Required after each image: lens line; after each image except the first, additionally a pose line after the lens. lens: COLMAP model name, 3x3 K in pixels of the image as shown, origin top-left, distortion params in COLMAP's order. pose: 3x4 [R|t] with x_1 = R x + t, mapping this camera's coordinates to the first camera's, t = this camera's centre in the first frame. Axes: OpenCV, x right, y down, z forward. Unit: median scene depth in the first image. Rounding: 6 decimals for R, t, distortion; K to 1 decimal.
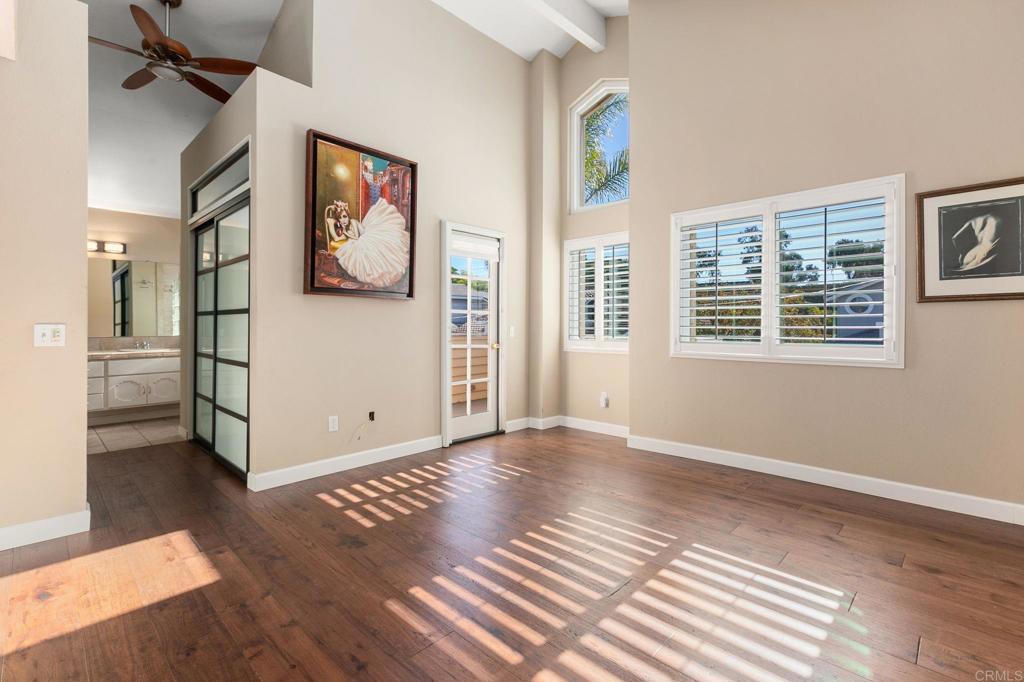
lens RADIAL K [[461.9, 0, 530.1], [0, 461.9, 324.0], [0, 0, 1]] dist [-0.002122, -0.001273]
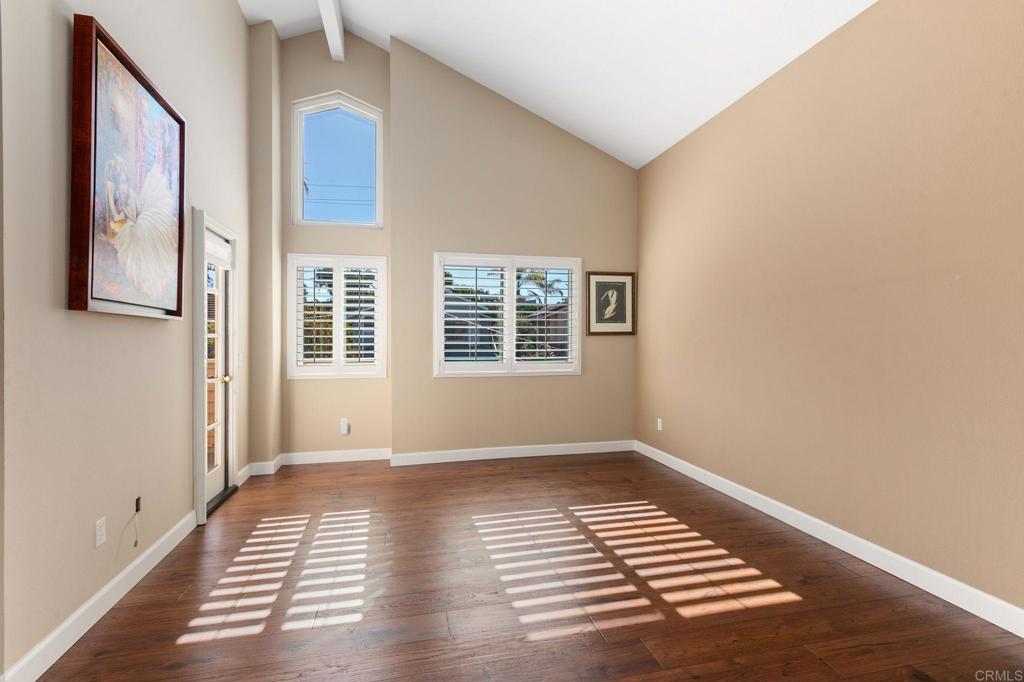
lens RADIAL K [[461.9, 0, 504.6], [0, 461.9, 335.5], [0, 0, 1]] dist [-0.002122, -0.001273]
pose [[0.552051, 0.004646, 0.833797, -0.622814], [-0.002604, 0.999989, -0.003848, -0.031500], [-0.833806, -0.000047, 0.552057, 0.253203]]
